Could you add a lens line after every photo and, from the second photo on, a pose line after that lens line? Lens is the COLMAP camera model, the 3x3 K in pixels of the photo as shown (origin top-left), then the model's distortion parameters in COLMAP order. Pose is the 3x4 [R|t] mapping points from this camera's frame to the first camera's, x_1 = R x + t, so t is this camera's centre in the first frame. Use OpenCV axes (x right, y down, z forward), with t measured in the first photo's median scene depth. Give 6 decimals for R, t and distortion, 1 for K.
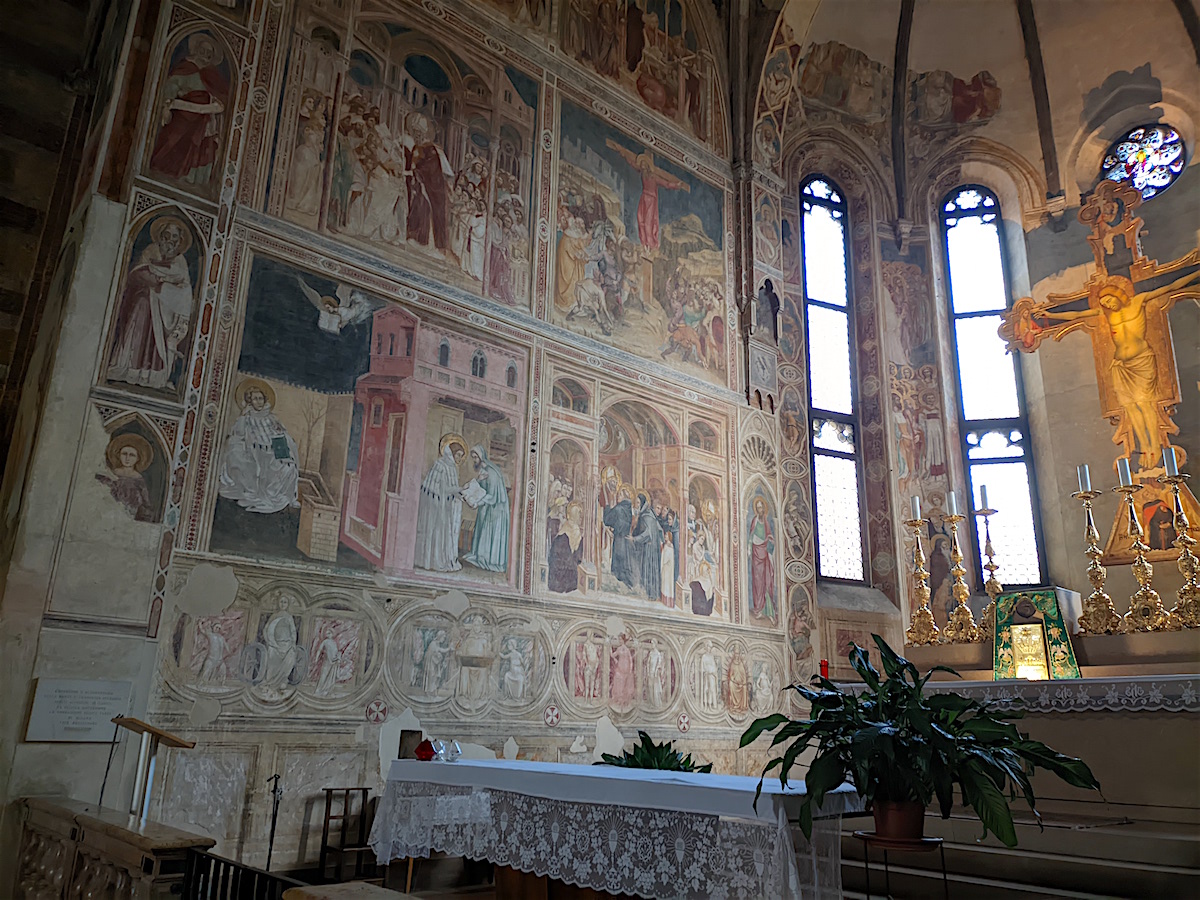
lens RADIAL K [[896.2, 0, 598.3], [0, 896.2, 459.1], [0, 0, 1]] dist [0.004262, -0.011113]
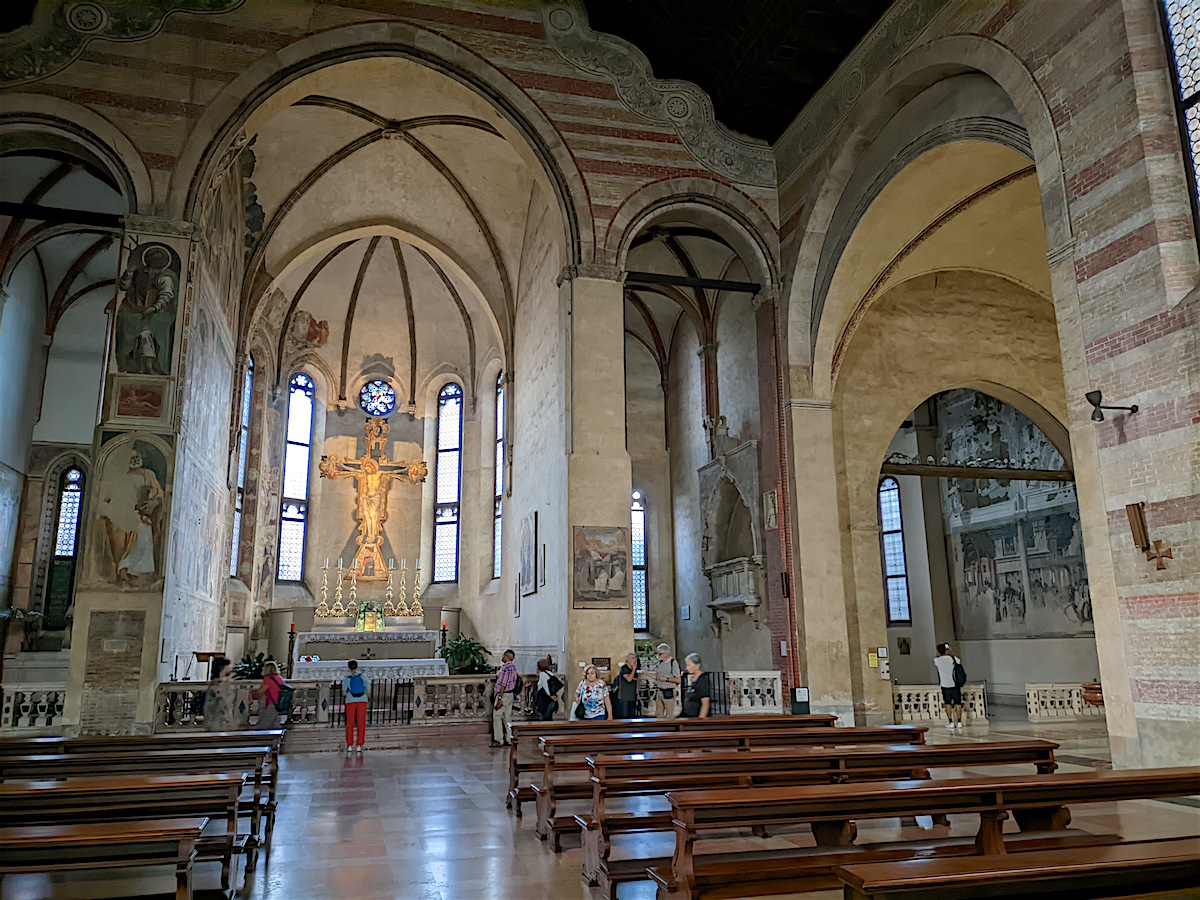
lens RADIAL K [[896.2, 0, 599.9], [0, 896.2, 447.6], [0, 0, 1]] dist [0.004262, -0.011113]
pose [[0.427840, 0.172122, 0.887314, -1.100717], [-0.239221, 0.968256, -0.072477, -0.176904], [-0.871623, -0.181256, 0.455434, -0.517775]]
